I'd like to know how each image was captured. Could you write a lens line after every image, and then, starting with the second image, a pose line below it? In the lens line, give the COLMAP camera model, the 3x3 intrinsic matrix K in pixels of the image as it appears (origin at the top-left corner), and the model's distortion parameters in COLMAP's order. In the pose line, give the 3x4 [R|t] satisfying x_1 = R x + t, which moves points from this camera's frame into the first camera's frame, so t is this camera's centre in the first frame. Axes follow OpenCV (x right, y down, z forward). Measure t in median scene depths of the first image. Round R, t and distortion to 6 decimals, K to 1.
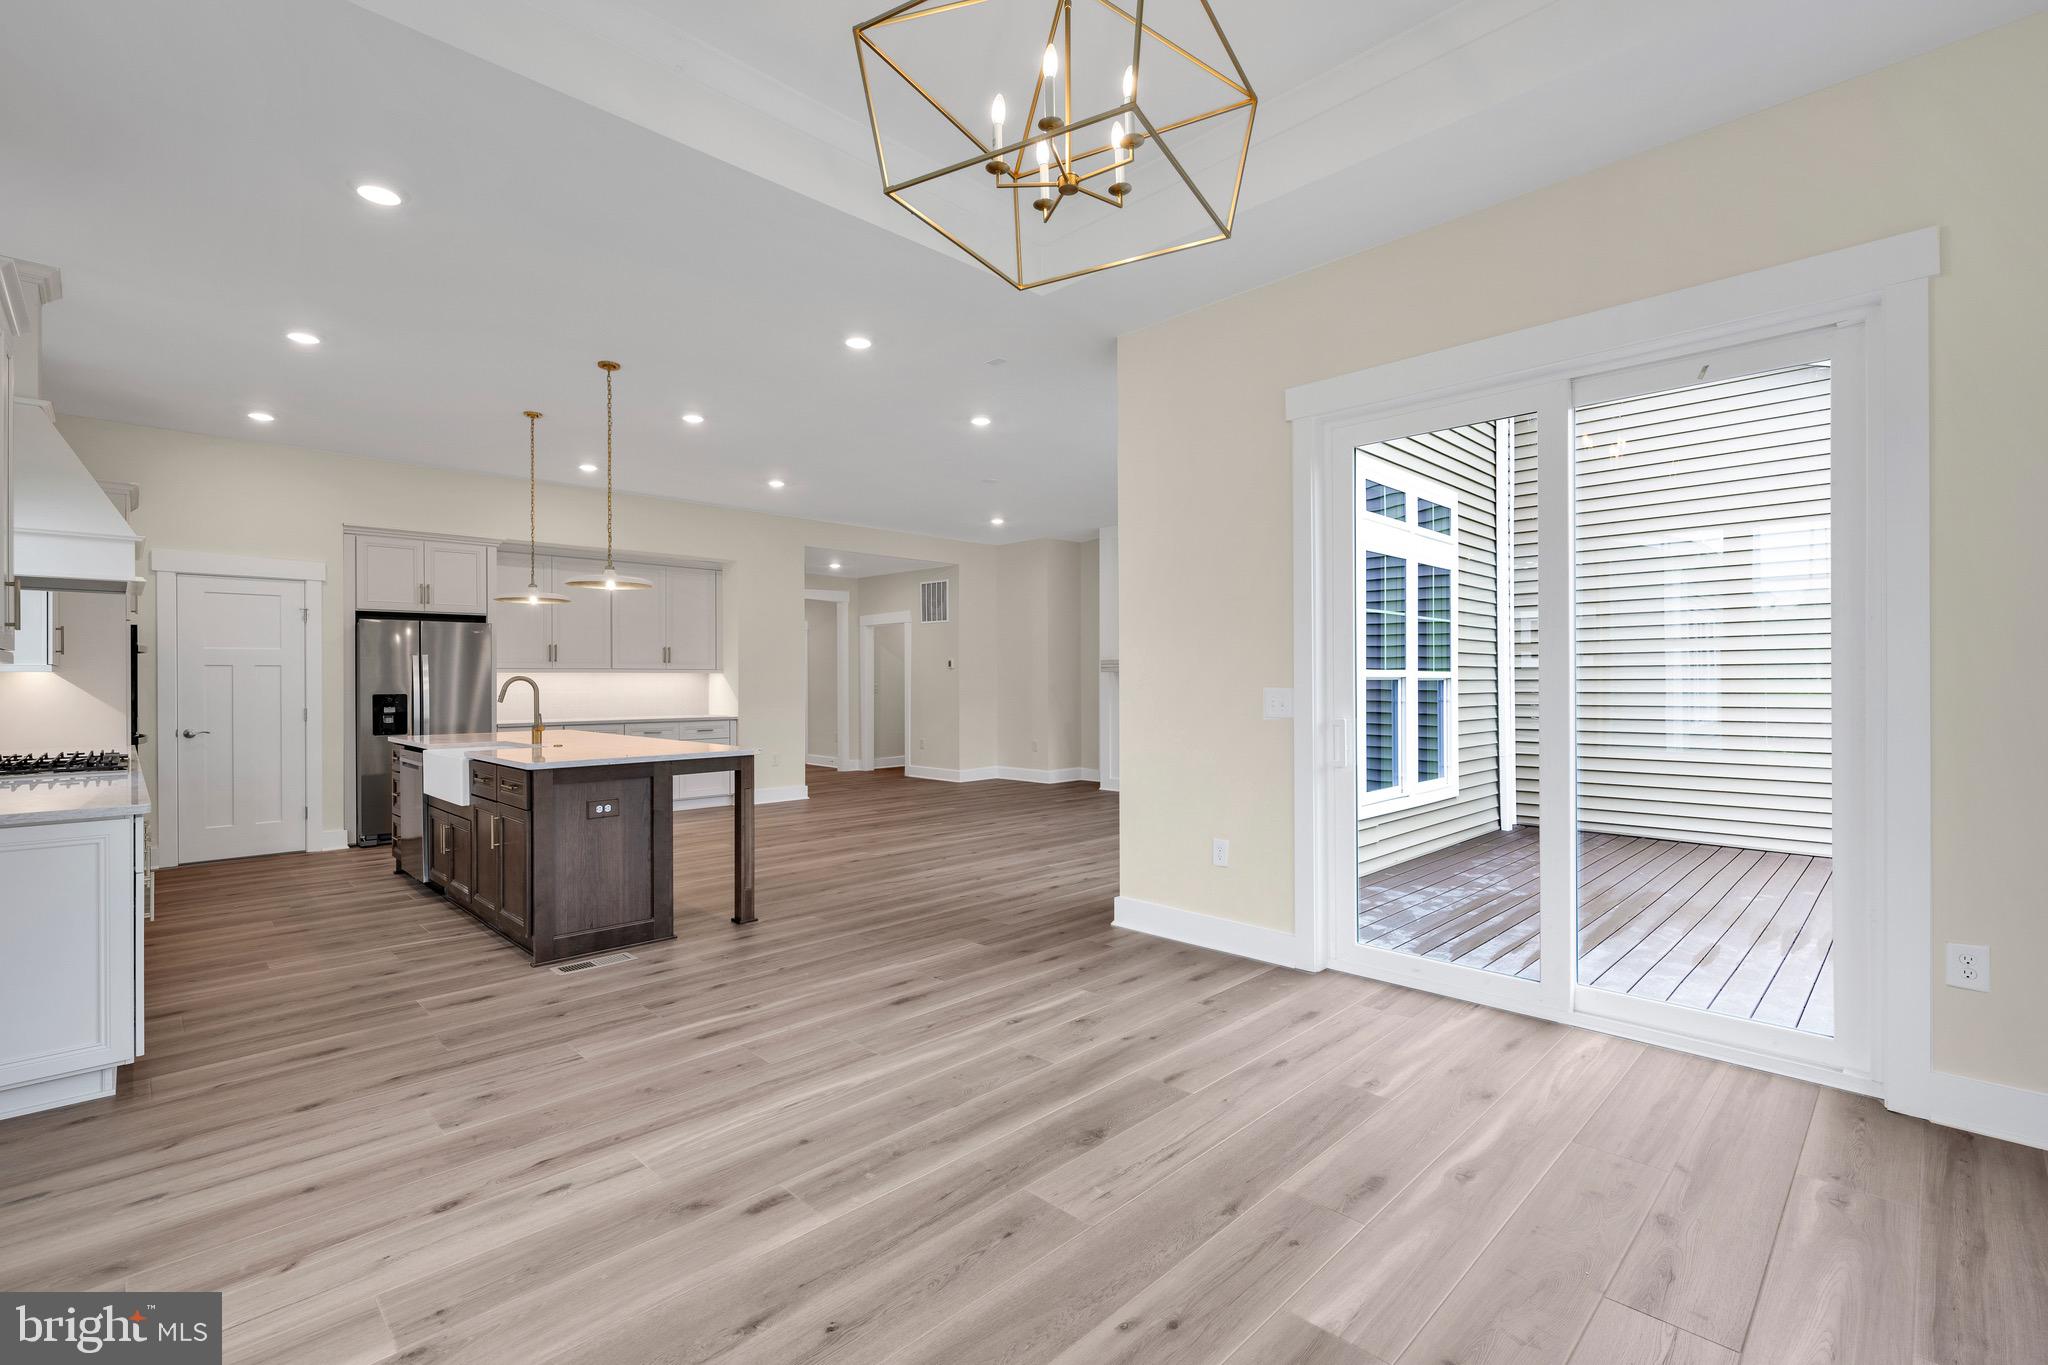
lens RADIAL K [[916.7, 0, 1022.3], [0, 916.7, 678.0], [0, 0, 1]] dist [-0.002247, -0.000184]
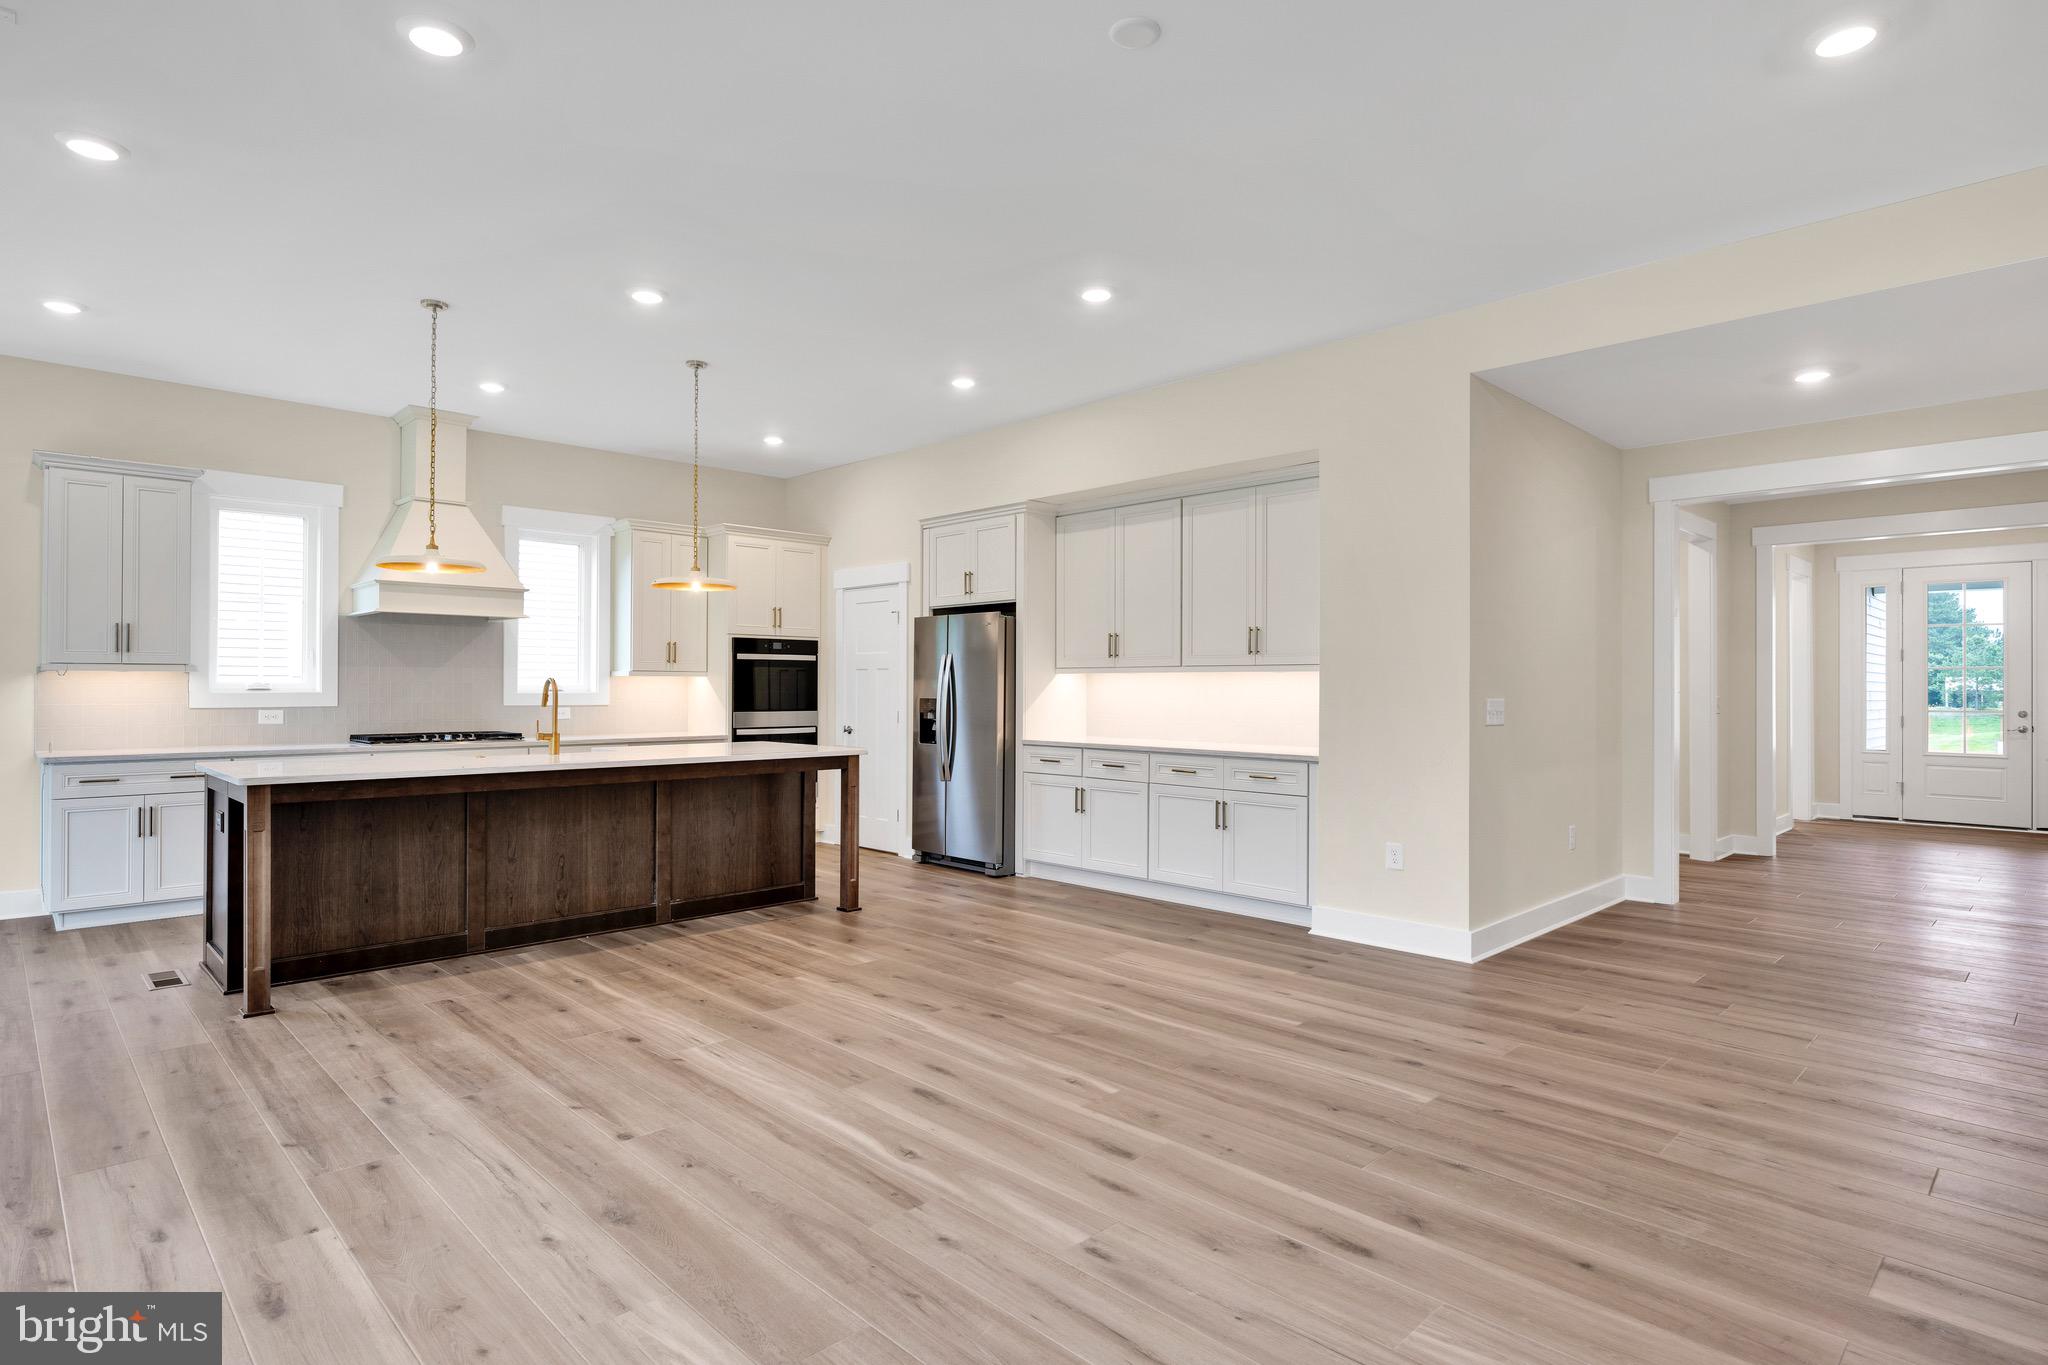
lens RADIAL K [[1067.7, 0, 1040.7], [0, 1067.7, 684.4], [0, 0, 1]] dist [-0.009863, 0.000251]
pose [[0.003167, 0.006792, -0.999972, 0.244555], [-0.002365, 0.999974, 0.006785, -0.001126], [0.999992, 0.002343, 0.003183, 0.690036]]
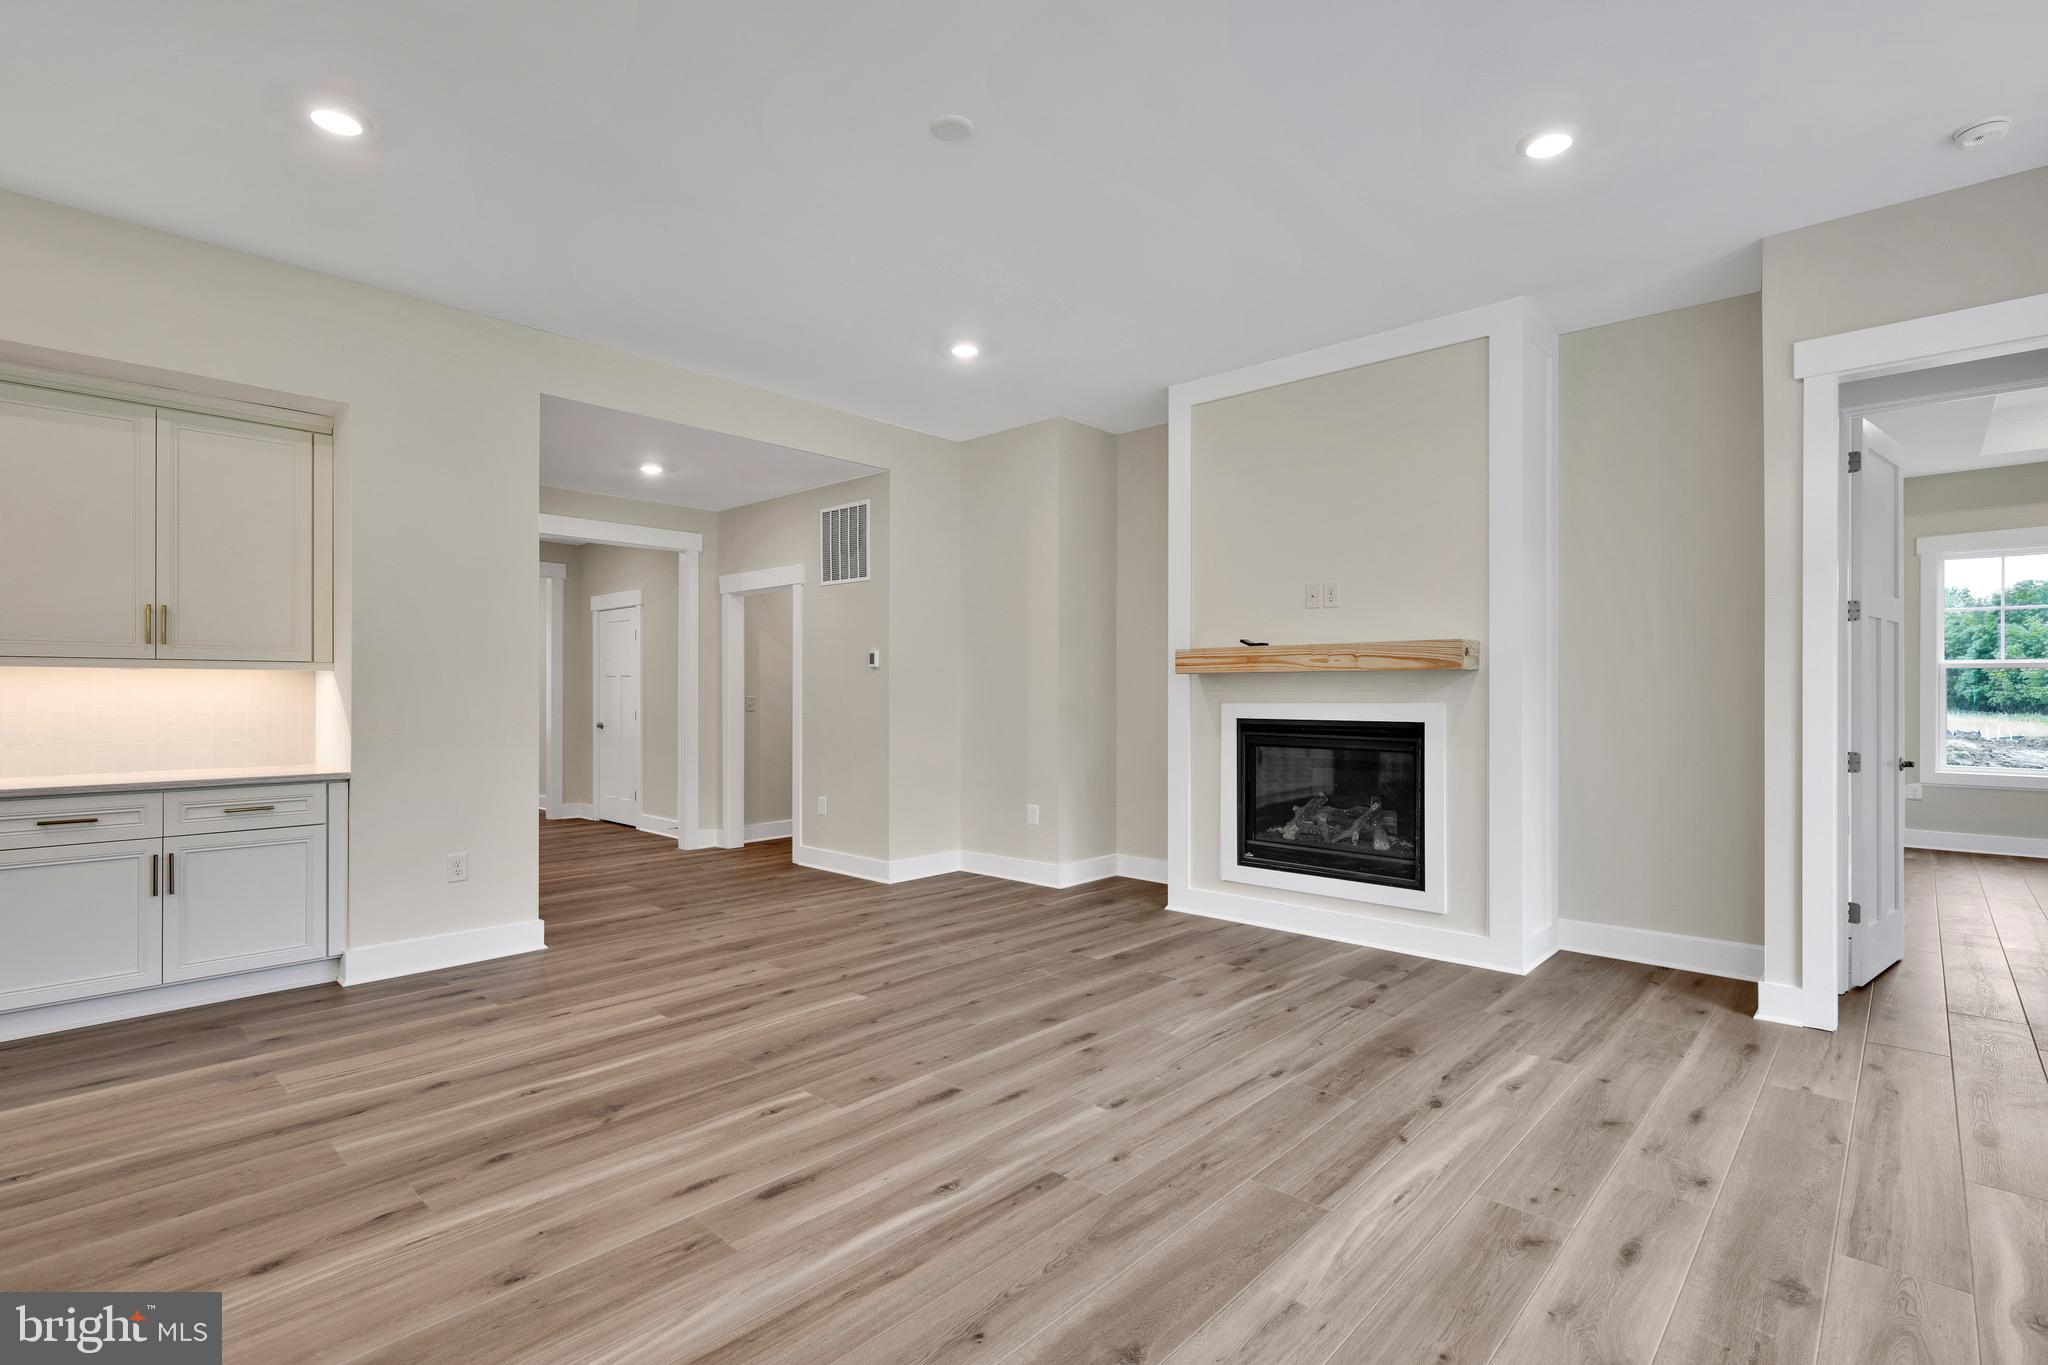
lens RADIAL K [[916.7, 0, 1044.6], [0, 916.7, 686.0], [0, 0, 1]] dist [-0.002247, -0.000184]
pose [[0.999688, 0.008021, 0.023659, 0.009726], [-0.007985, 0.999967, -0.001609, 0.000039], [-0.023671, 0.001420, 0.999719, 0.455632]]
